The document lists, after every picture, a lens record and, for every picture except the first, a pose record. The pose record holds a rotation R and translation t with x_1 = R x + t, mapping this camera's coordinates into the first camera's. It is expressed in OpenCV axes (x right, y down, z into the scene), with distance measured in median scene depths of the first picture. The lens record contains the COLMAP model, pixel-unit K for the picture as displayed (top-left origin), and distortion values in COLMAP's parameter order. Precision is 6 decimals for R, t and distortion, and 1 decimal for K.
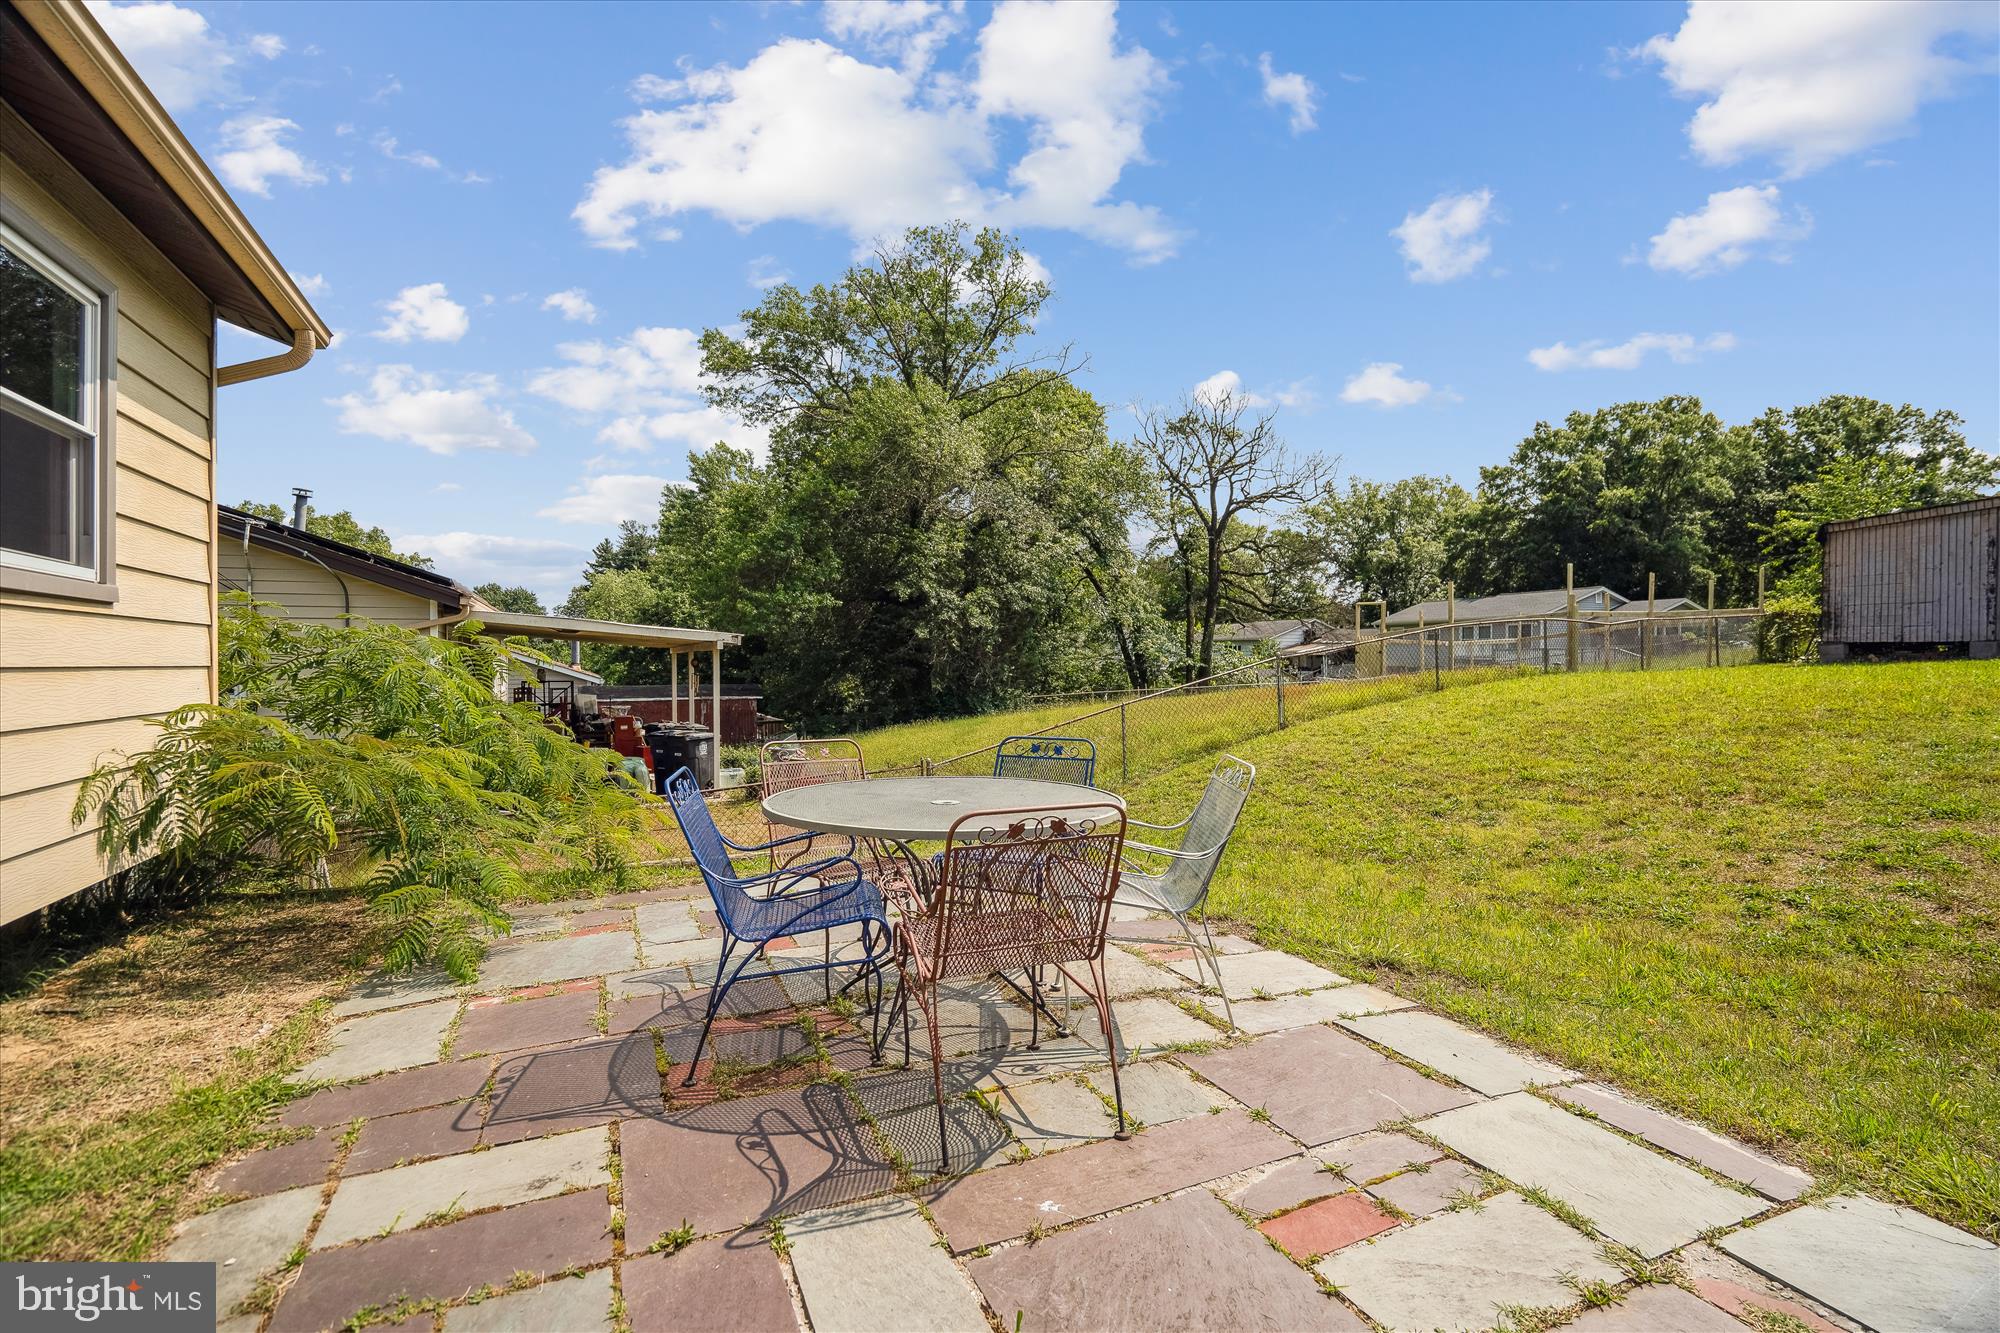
lens RADIAL K [[911.6, 0, 964.1], [0, 911.6, 648.9], [0, 0, 1]] dist [-0.026987, 0.008682]
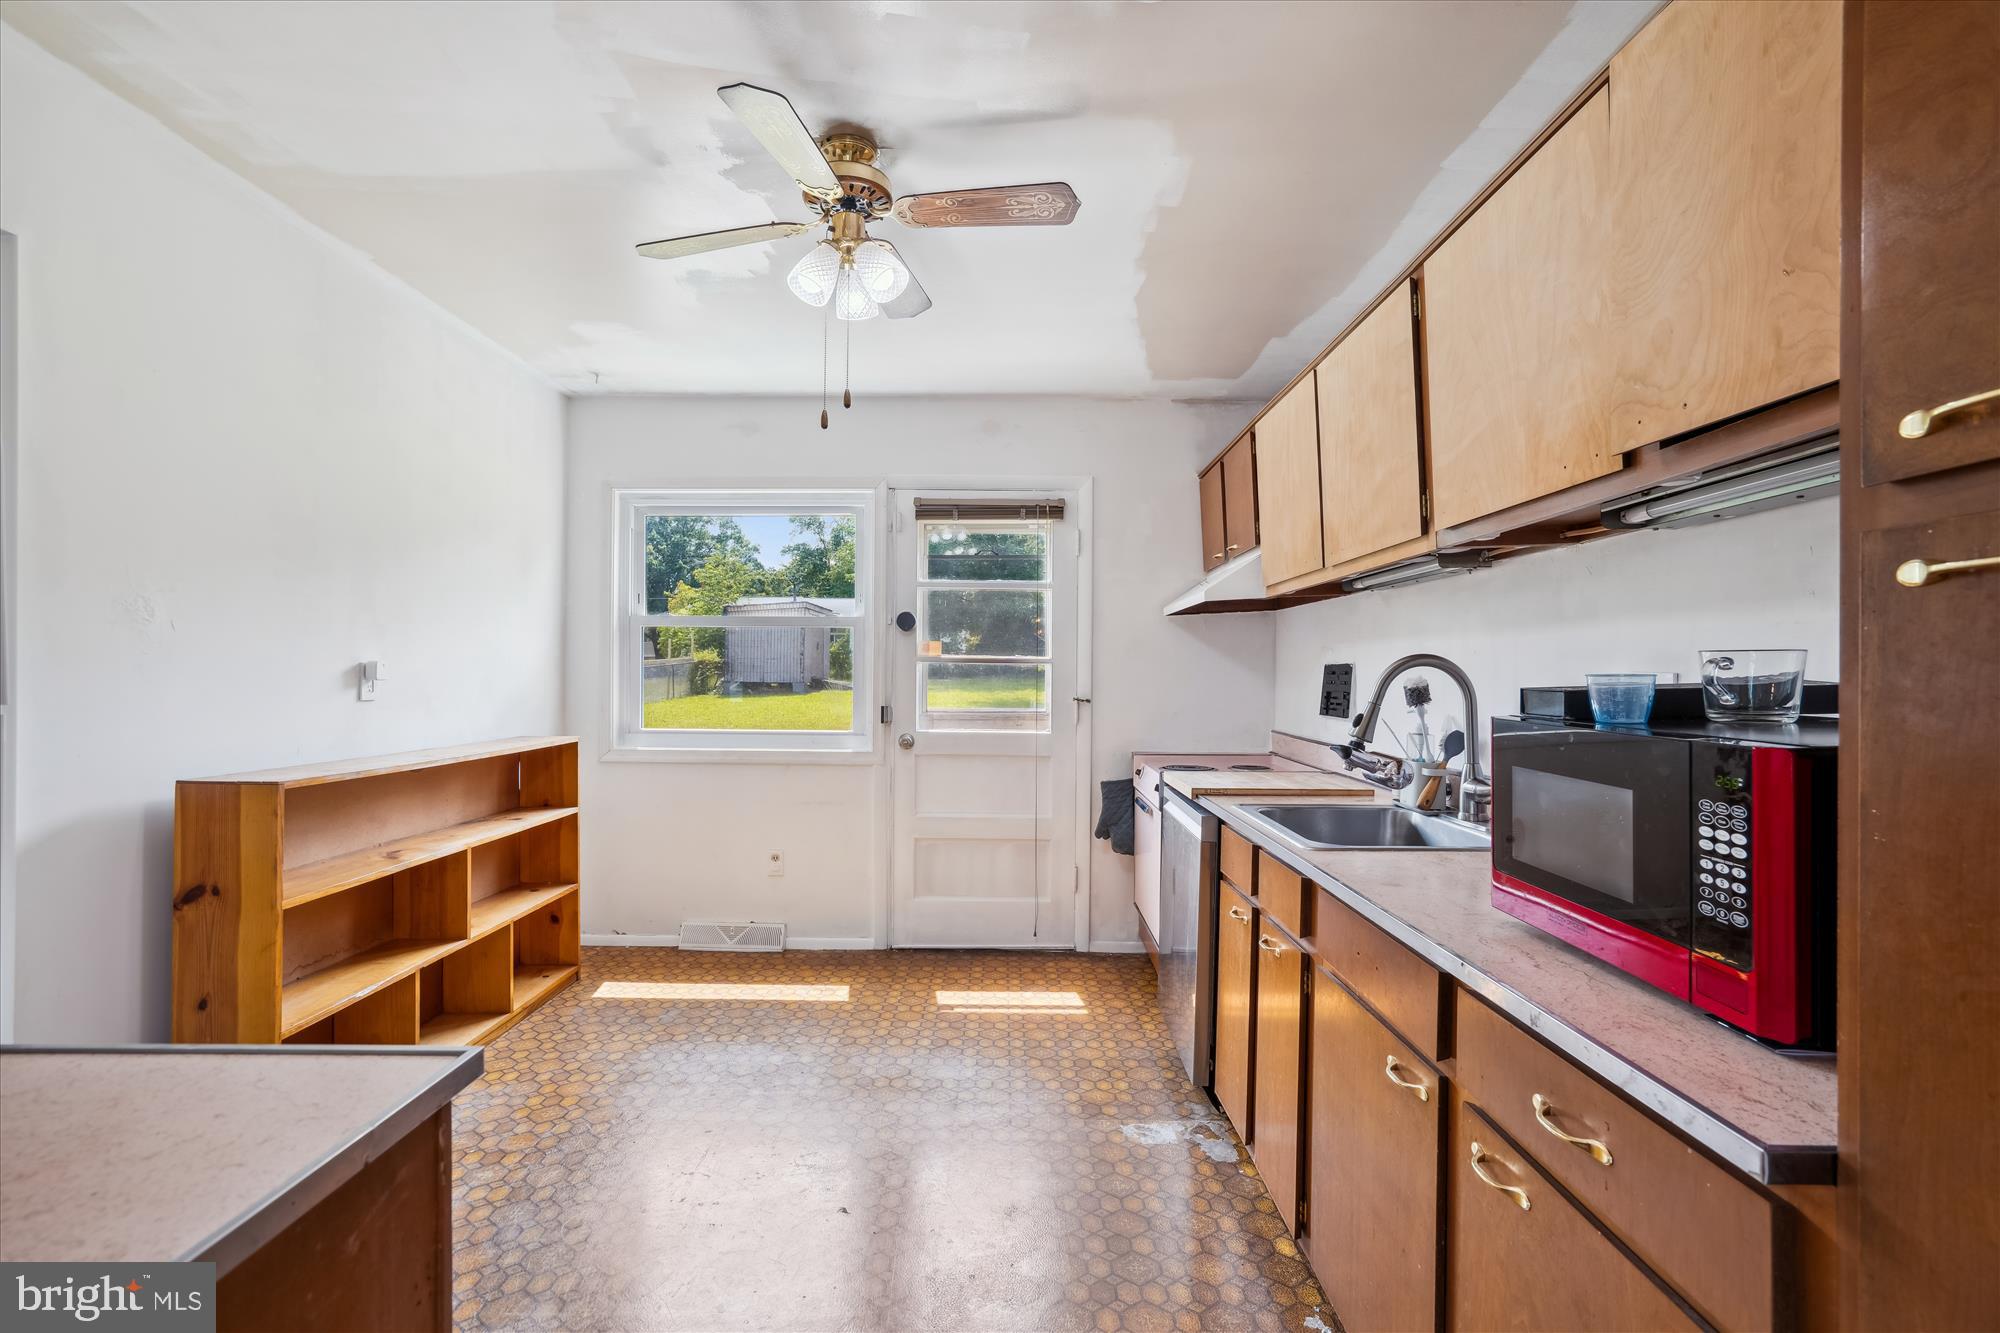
lens RADIAL K [[911.6, 0, 1009.8], [0, 911.6, 674.6], [0, 0, 1]] dist [-0.026987, 0.008682]
pose [[0.422540, -0.001061, 0.906343, -0.551944], [0.000114, 0.999999, 0.001118, -0.046592], [-0.906344, -0.000369, 0.422540, -0.222565]]
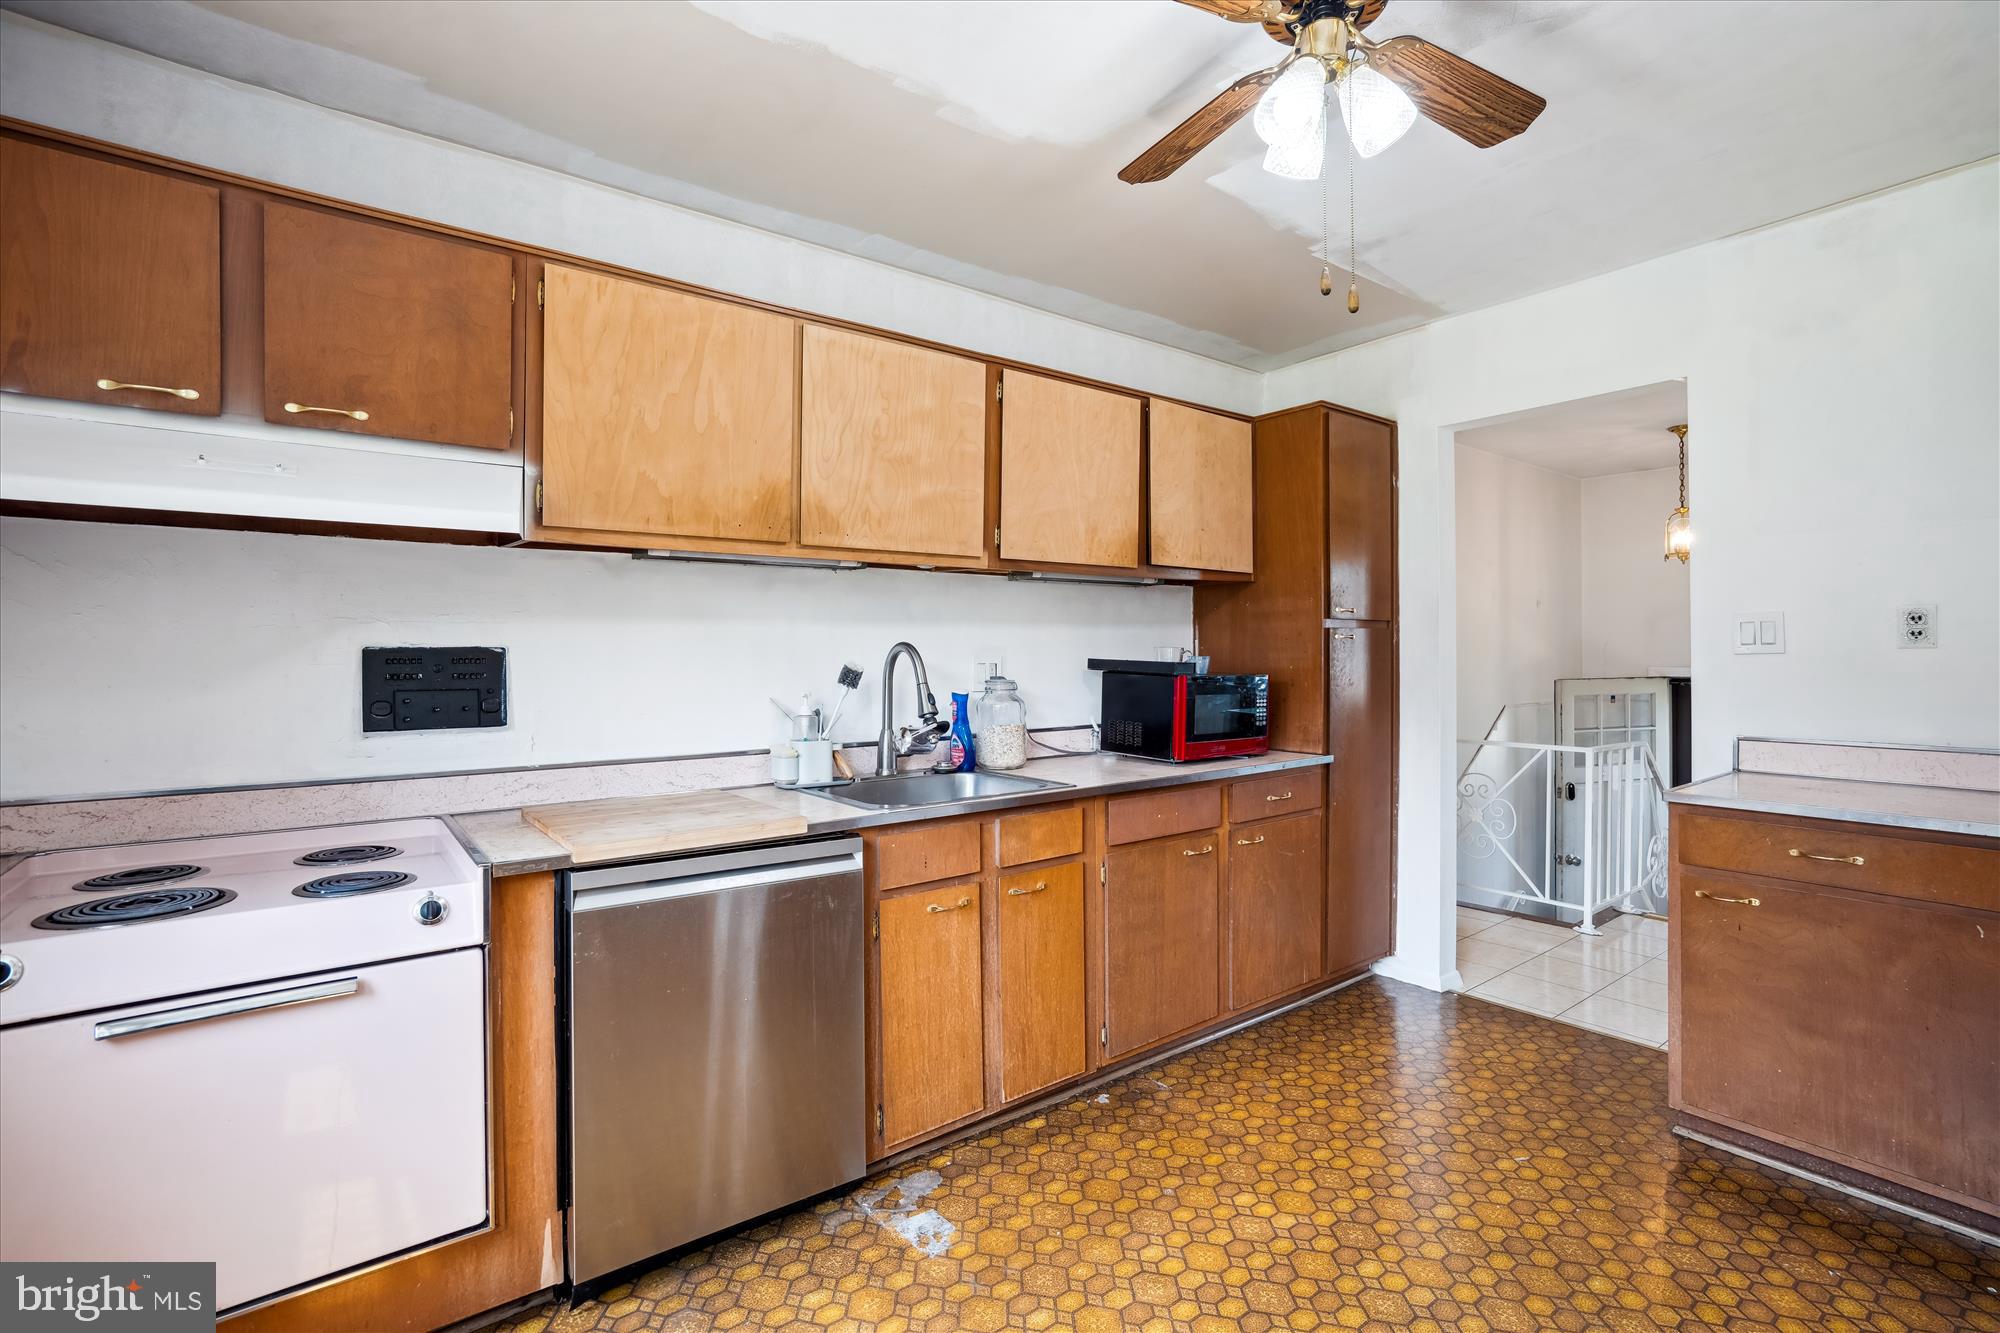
lens RADIAL K [[911.6, 0, 983.9], [0, 911.6, 650.3], [0, 0, 1]] dist [-0.026987, 0.008682]
pose [[-0.980811, 0.002150, -0.194947, 1.177385], [0.000938, 0.999980, 0.006310, -0.071184], [0.194956, 0.006006, -0.980794, 1.503741]]
